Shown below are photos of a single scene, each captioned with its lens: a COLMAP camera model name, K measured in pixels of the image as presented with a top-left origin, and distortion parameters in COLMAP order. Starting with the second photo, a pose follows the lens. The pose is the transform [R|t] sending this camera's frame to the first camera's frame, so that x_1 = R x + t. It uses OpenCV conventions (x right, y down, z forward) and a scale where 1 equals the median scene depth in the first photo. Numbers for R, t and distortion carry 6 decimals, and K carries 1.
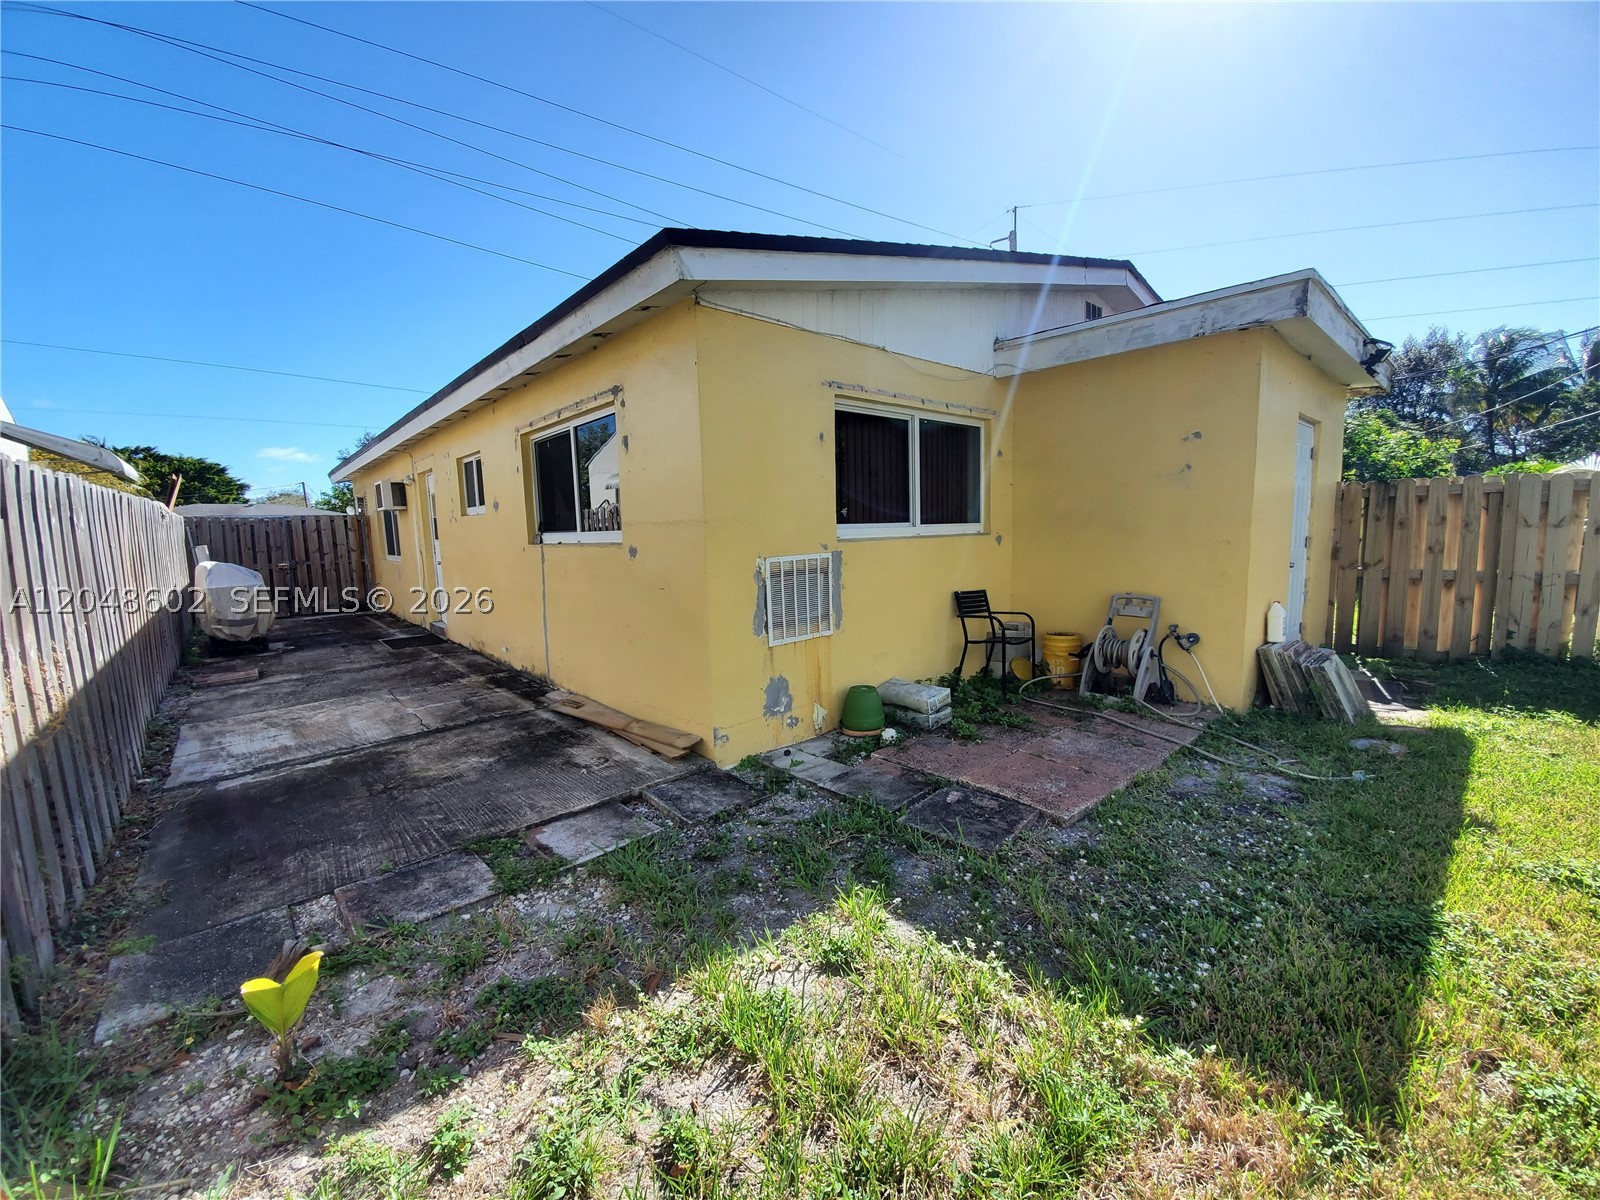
lens RADIAL K [[643.7, 0, 811.5], [0, 643.7, 599.6], [0, 0, 1]] dist [0.014295, -0.017603]
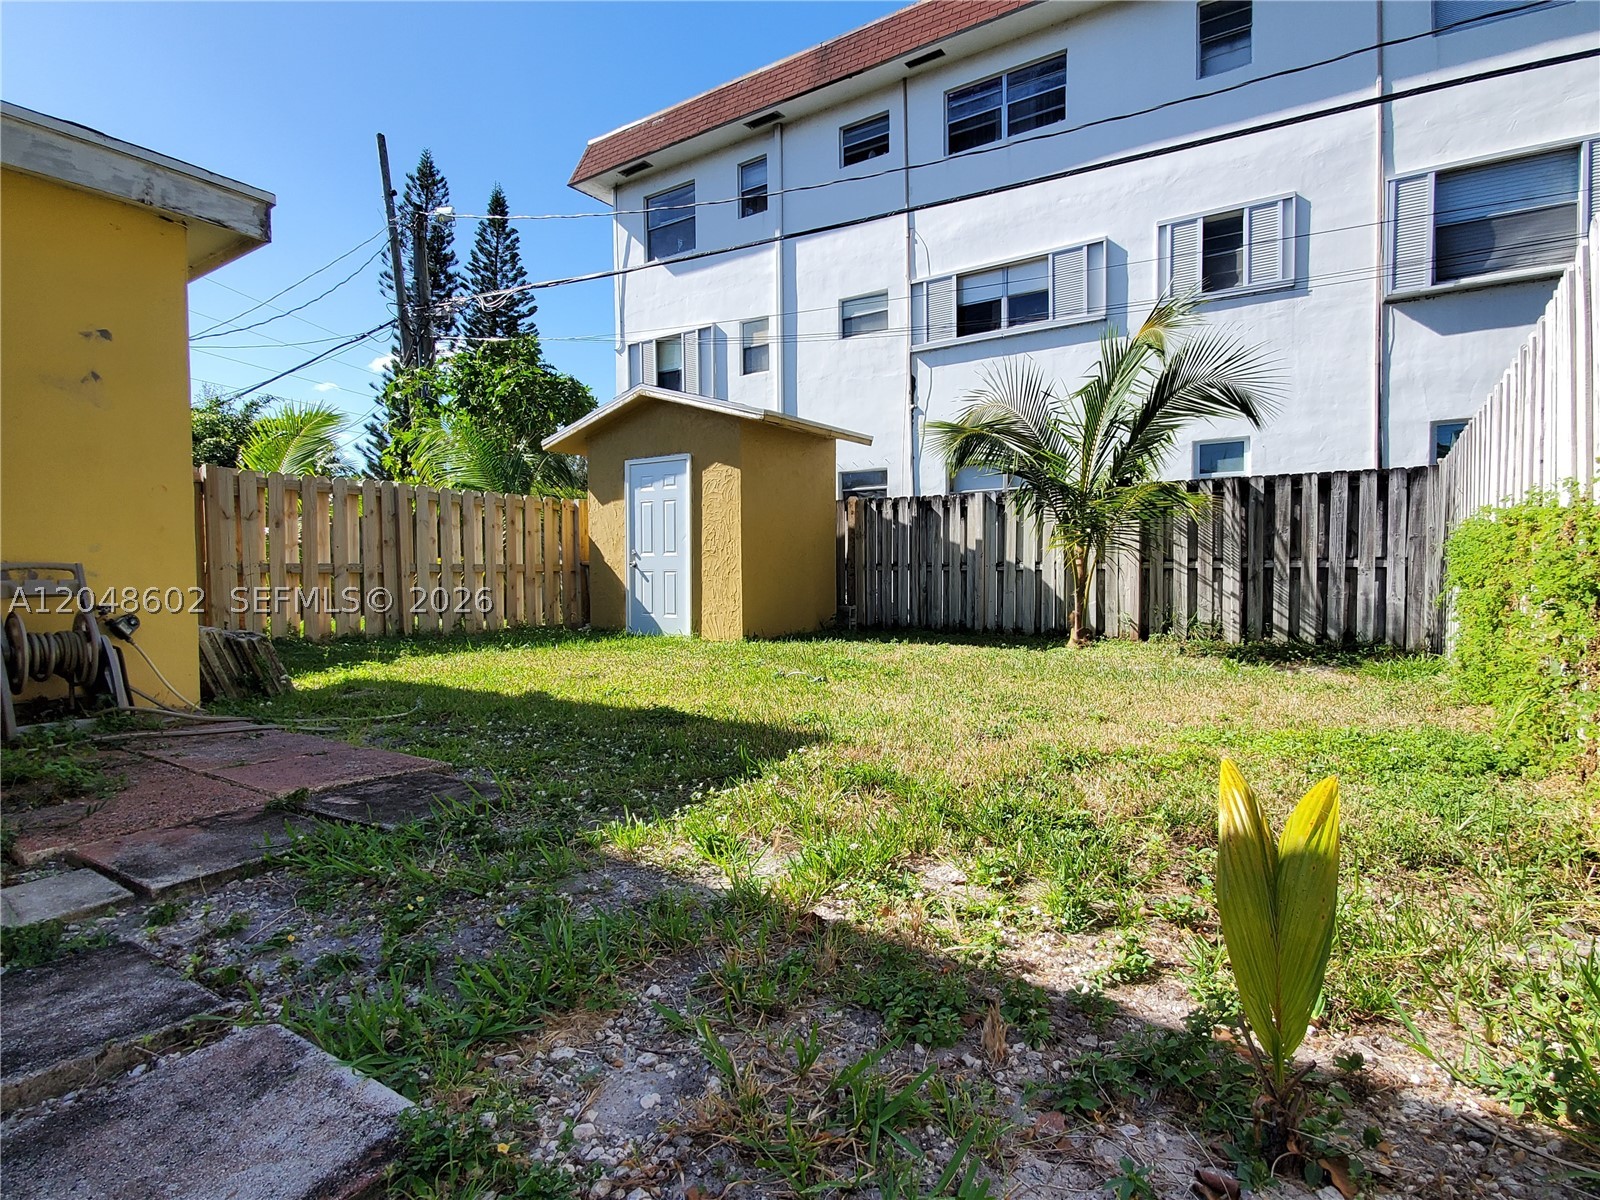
lens RADIAL K [[814.6, 0, 797.5], [0, 814.6, 599.6], [0, 0, 1]] dist [0.020003, -0.017167]
pose [[-0.229934, -0.006880, 0.973182, -0.414709], [0.119493, 0.992209, 0.035247, 0.085579], [-0.965843, 0.124392, -0.227321, 0.458025]]
